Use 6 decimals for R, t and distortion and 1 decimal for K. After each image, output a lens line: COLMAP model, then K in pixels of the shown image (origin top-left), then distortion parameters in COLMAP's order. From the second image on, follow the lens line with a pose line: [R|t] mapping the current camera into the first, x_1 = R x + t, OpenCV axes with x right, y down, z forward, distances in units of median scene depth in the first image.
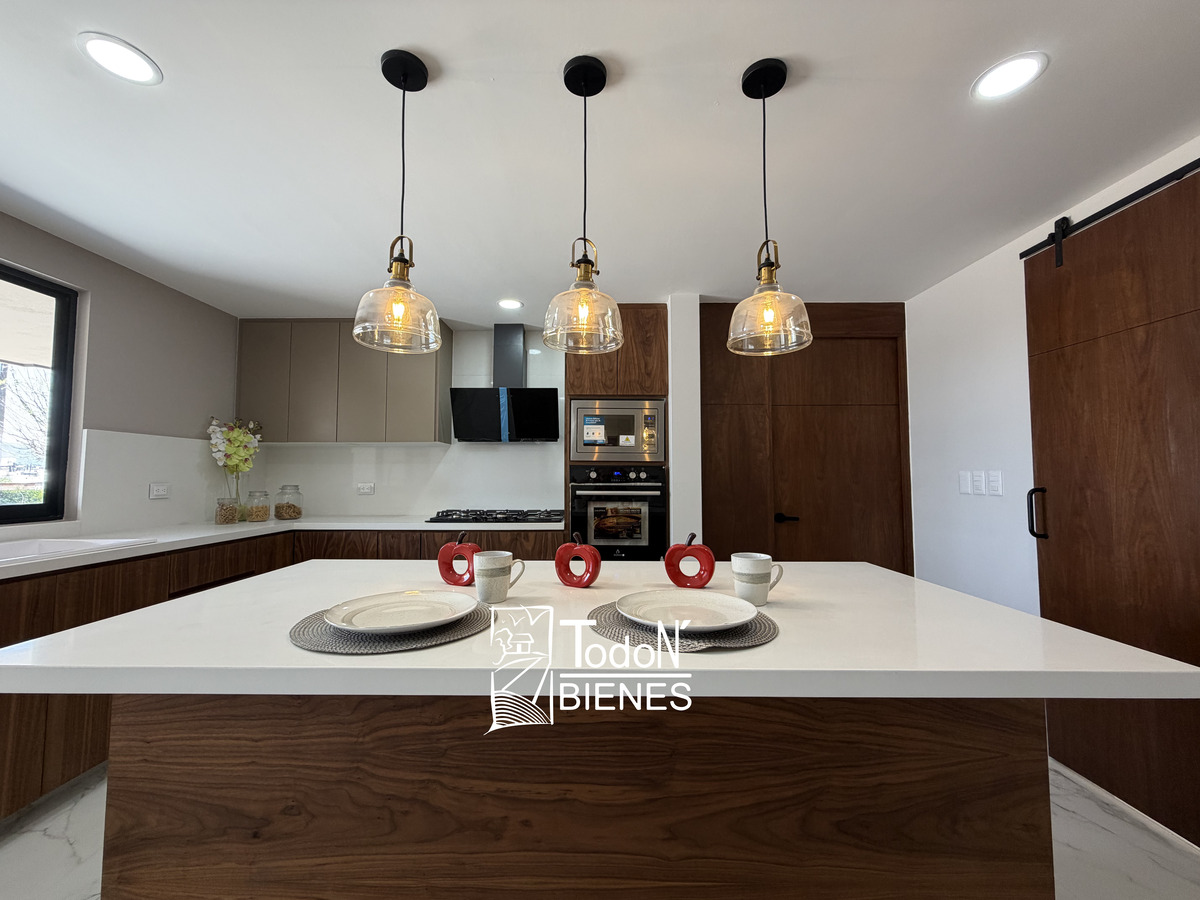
lens RADIAL K [[479.6, 0, 610.5], [0, 479.6, 457.1], [0, 0, 1]] dist [0.001885, -0.001180]
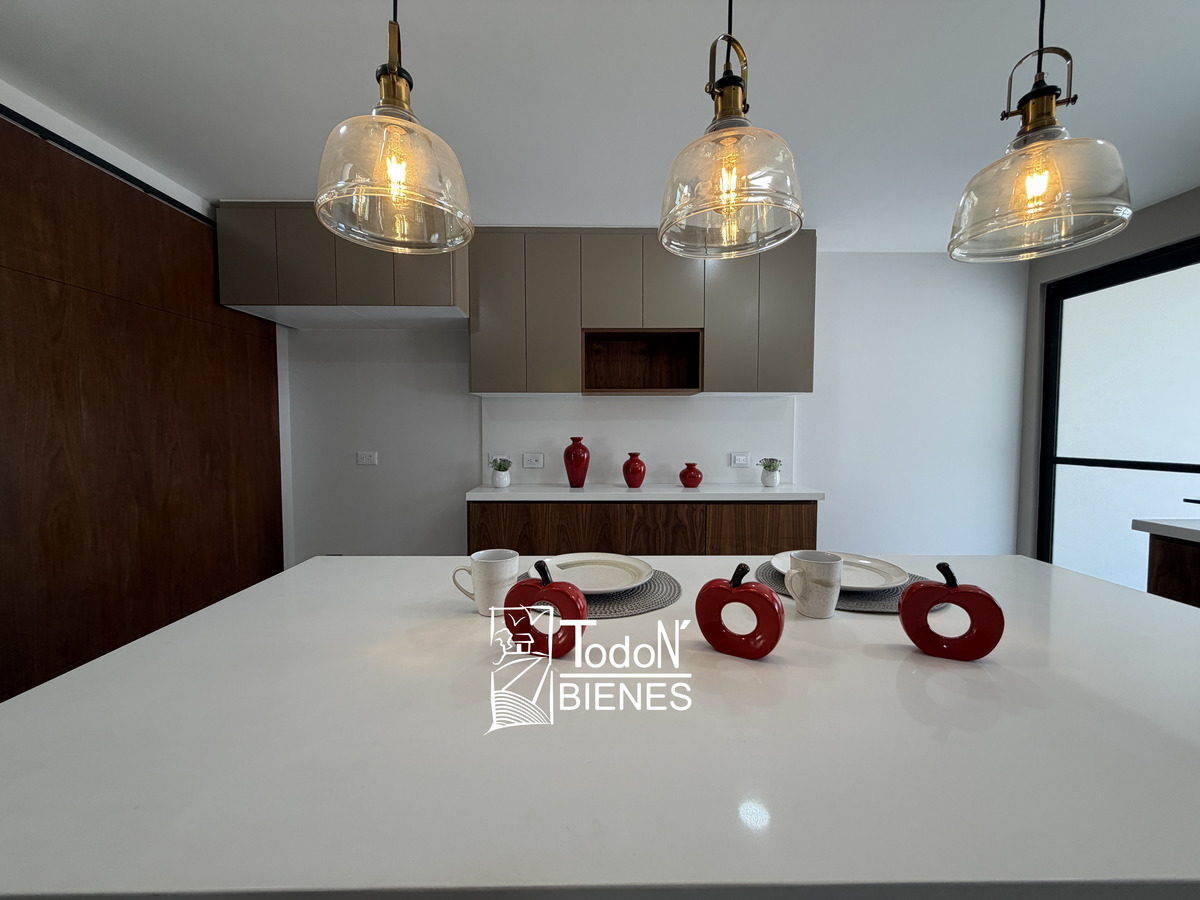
lens RADIAL K [[479.6, 0, 598.0], [0, 479.6, 447.4], [0, 0, 1]] dist [0.001885, -0.001180]
pose [[-0.999721, -0.002381, -0.023507, 0.028797], [-0.002555, 0.999970, 0.007345, 0.012985], [0.023489, 0.007403, -0.999697, 0.673086]]
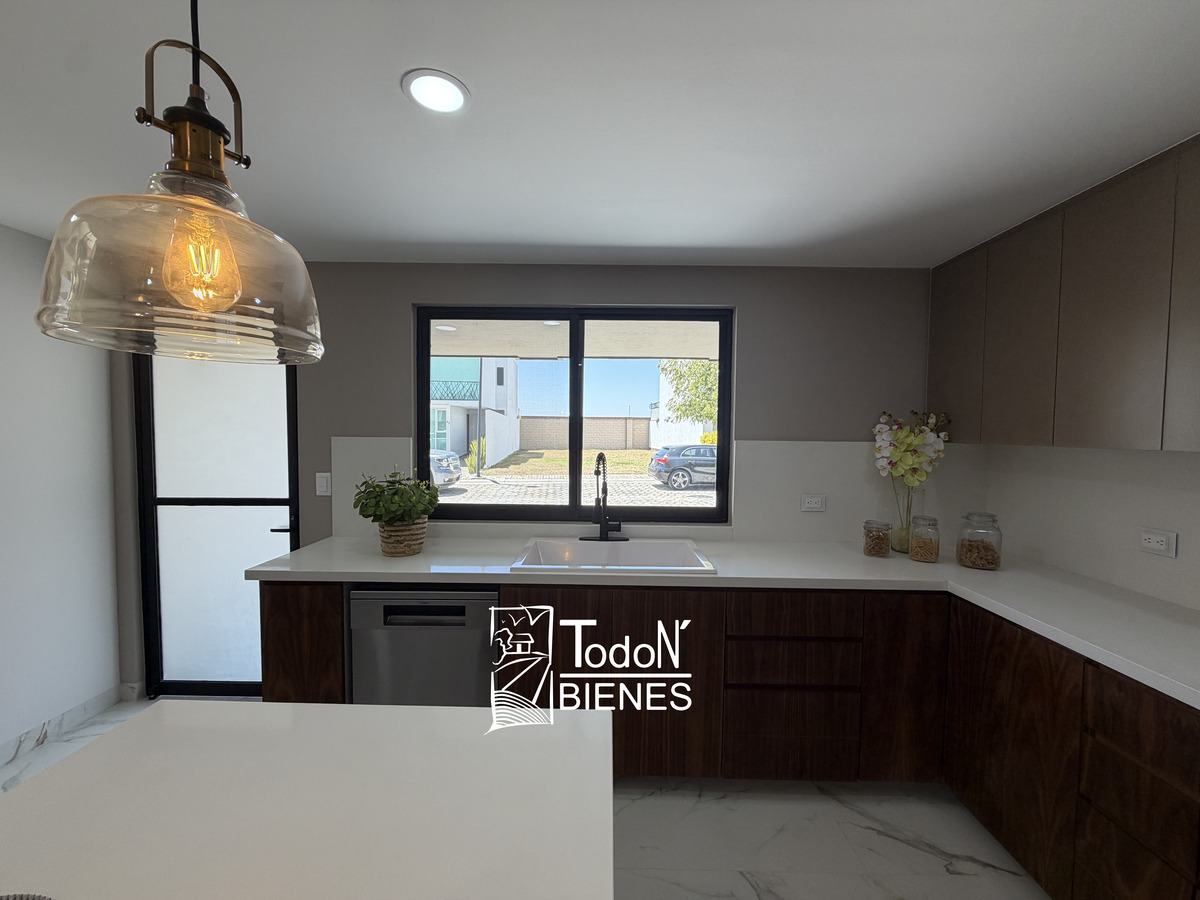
lens RADIAL K [[479.6, 0, 600.8], [0, 479.6, 450.1], [0, 0, 1]] dist [0.001885, -0.001180]
pose [[-0.009938, 0.039916, -0.999154, -0.045667], [0.022624, 0.998956, 0.039683, -0.064701], [0.999695, -0.022211, -0.010831, 0.558605]]
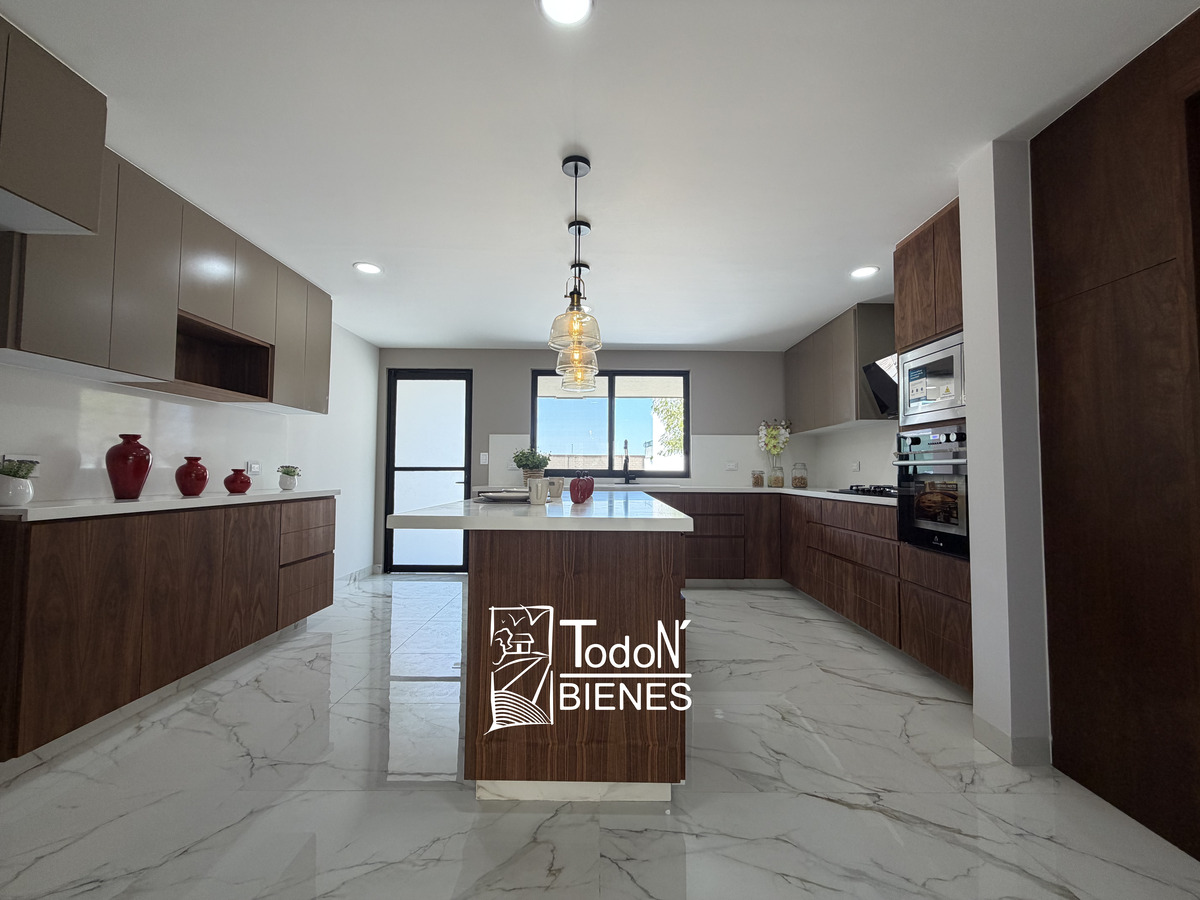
lens RADIAL K [[479.6, 0, 600.4], [0, 479.6, 452.6], [0, 0, 1]] dist [0.001885, -0.001180]
pose [[0.002267, -0.042422, -0.999097, 0.769603], [0.027085, 0.998736, -0.042345, 0.076429], [0.999631, -0.026964, 0.003413, 0.458420]]
